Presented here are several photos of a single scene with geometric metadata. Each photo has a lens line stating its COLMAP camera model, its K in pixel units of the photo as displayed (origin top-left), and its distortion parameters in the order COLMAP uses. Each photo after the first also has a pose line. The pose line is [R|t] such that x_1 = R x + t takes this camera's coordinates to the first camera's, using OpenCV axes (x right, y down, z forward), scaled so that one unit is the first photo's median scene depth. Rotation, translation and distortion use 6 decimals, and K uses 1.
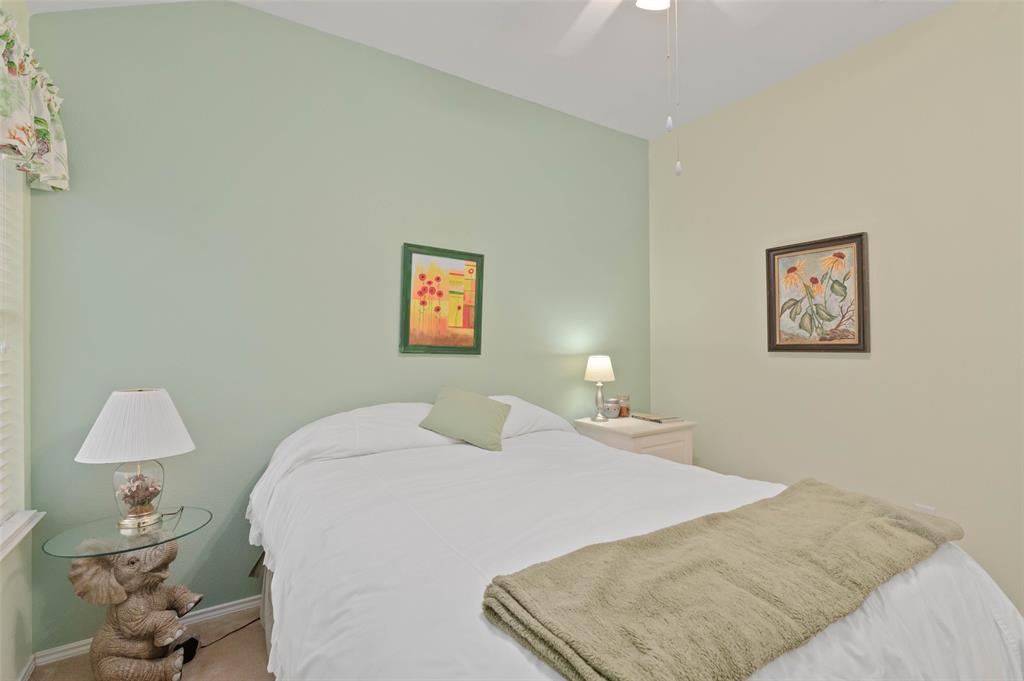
lens RADIAL K [[475.0, 0, 509.5], [0, 475.0, 342.3], [0, 0, 1]] dist [-0.007716, 0.000203]
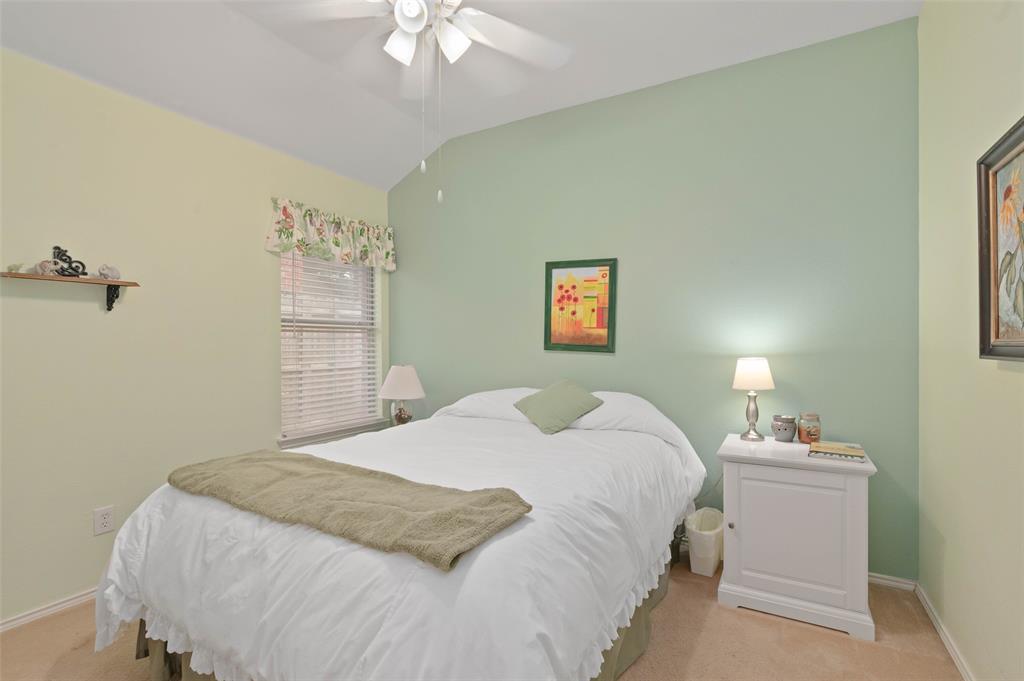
lens RADIAL K [[475.0, 0, 509.5], [0, 475.0, 342.3], [0, 0, 1]] dist [-0.007716, 0.000203]
pose [[0.455011, 0.000620, -0.890486, 0.801476], [0.003537, 0.999991, 0.002504, -0.000835], [0.890479, -0.004289, 0.455004, 0.318786]]
